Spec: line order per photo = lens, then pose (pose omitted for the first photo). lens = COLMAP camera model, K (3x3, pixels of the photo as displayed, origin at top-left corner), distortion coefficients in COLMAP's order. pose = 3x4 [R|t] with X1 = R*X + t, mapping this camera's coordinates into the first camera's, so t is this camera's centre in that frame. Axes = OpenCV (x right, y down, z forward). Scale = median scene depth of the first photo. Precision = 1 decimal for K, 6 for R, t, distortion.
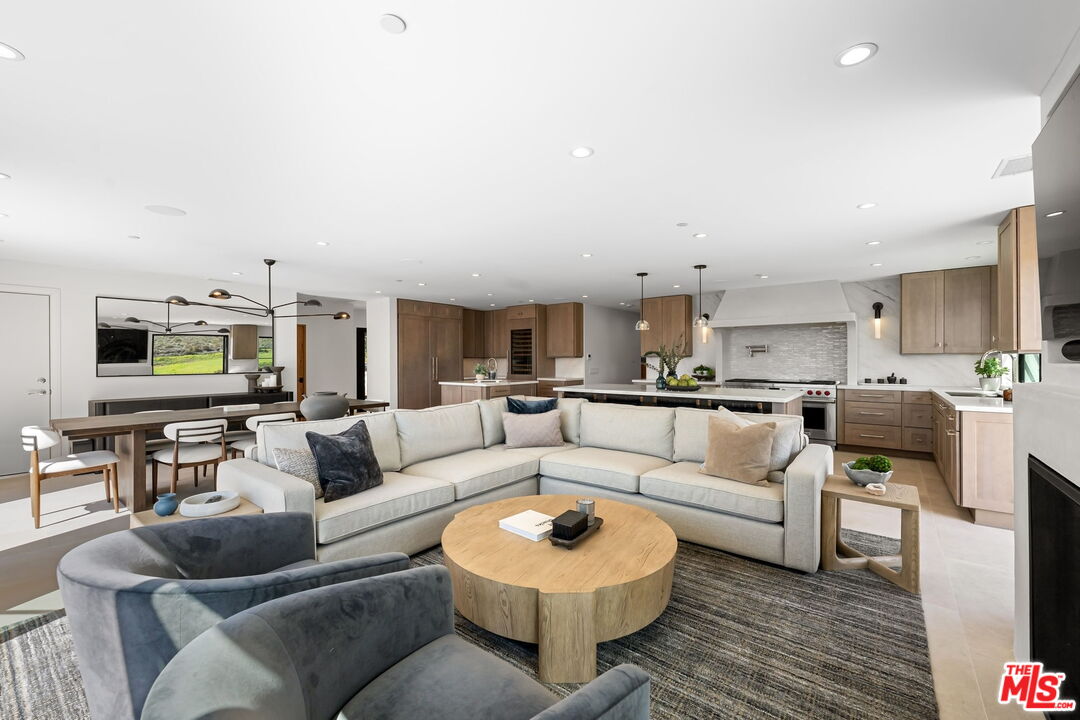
lens RADIAL K [[461.4, 0, 546.5], [0, 461.4, 358.3], [0, 0, 1]] dist [-0.005832, 0.000777]
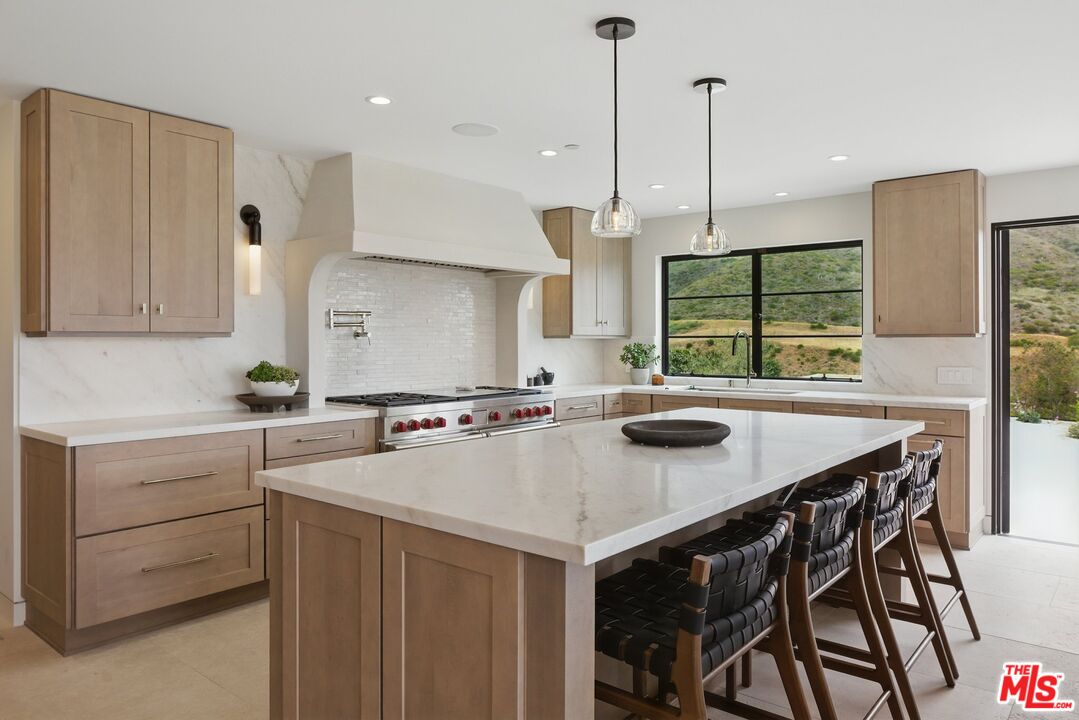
lens RADIAL K [[714.1, 0, 529.1], [0, 714.1, 350.7], [0, 0, 1]] dist [-0.006979, -0.006260]
pose [[0.031172, -0.008746, 0.999476, -0.138978], [-0.000798, 0.999961, 0.008775, 0.001656], [-0.999514, -0.001071, 0.031164, 0.694162]]
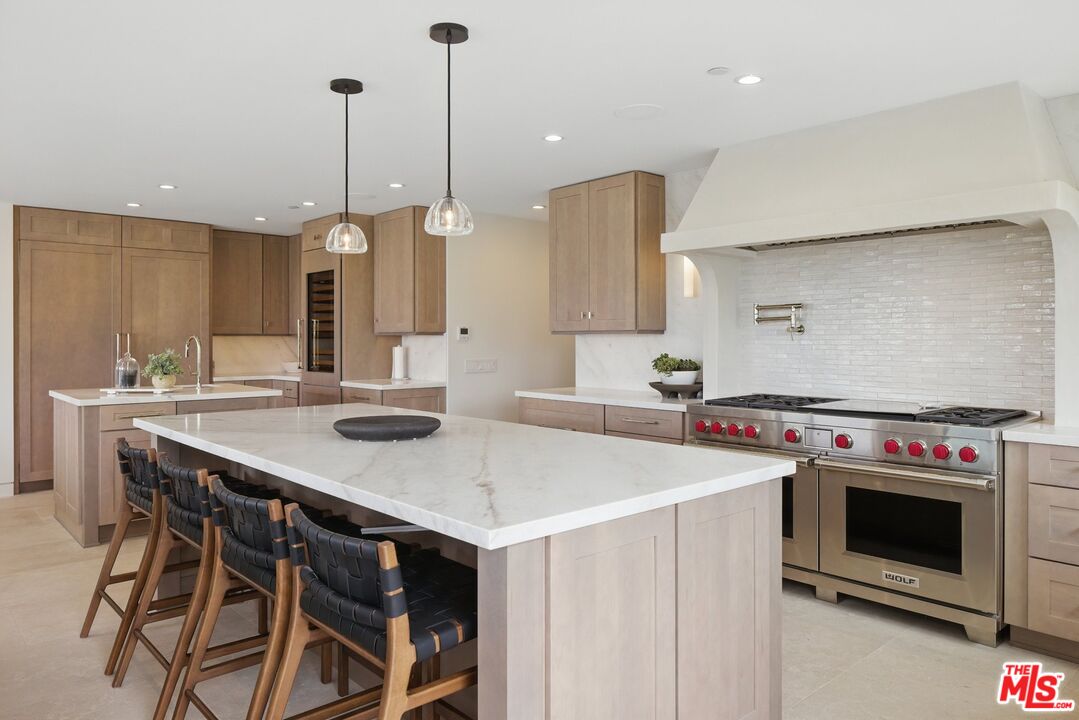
lens RADIAL K [[743.4, 0, 547.6], [0, 743.4, 340.5], [0, 0, 1]] dist [-0.015105, 0.003460]
pose [[0.985486, 0.001745, -0.169747, 0.292611], [-0.000154, 0.999956, 0.009389, -0.002632], [0.169756, -0.009226, 0.985443, 0.331888]]
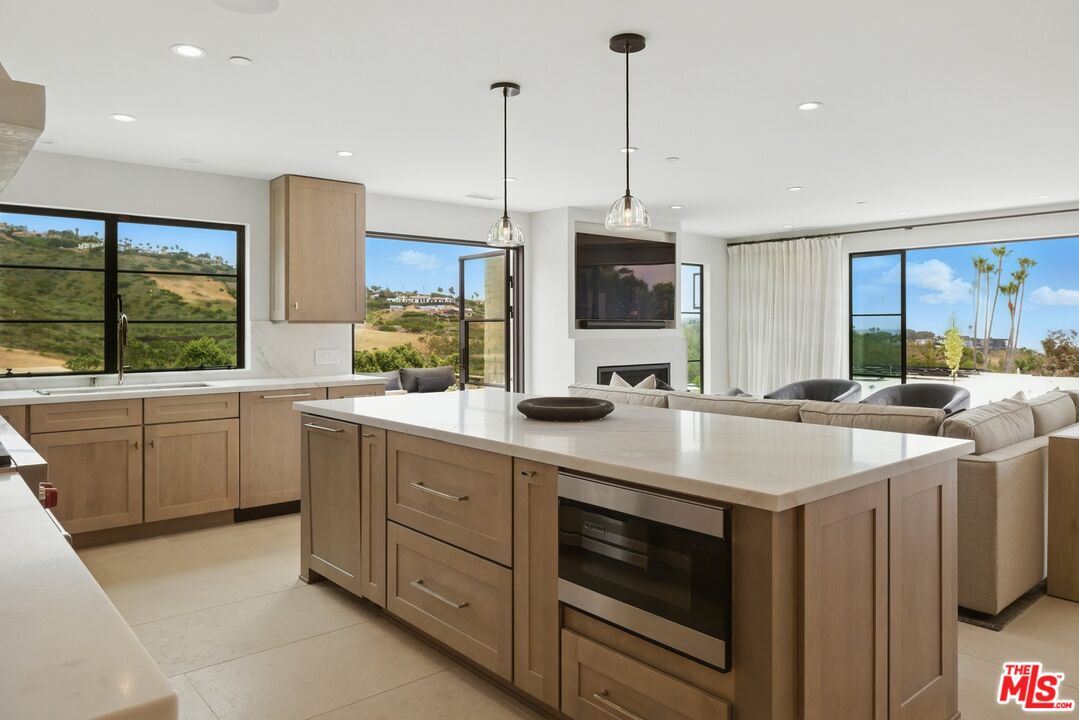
lens RADIAL K [[743.4, 0, 525.0], [0, 743.4, 321.2], [0, 0, 1]] dist [-0.015105, 0.003460]
pose [[-0.976492, 0.006309, 0.215462, 0.112664], [0.003899, 0.999925, -0.011611, 0.001789], [-0.215519, -0.010498, -0.976443, 0.987790]]
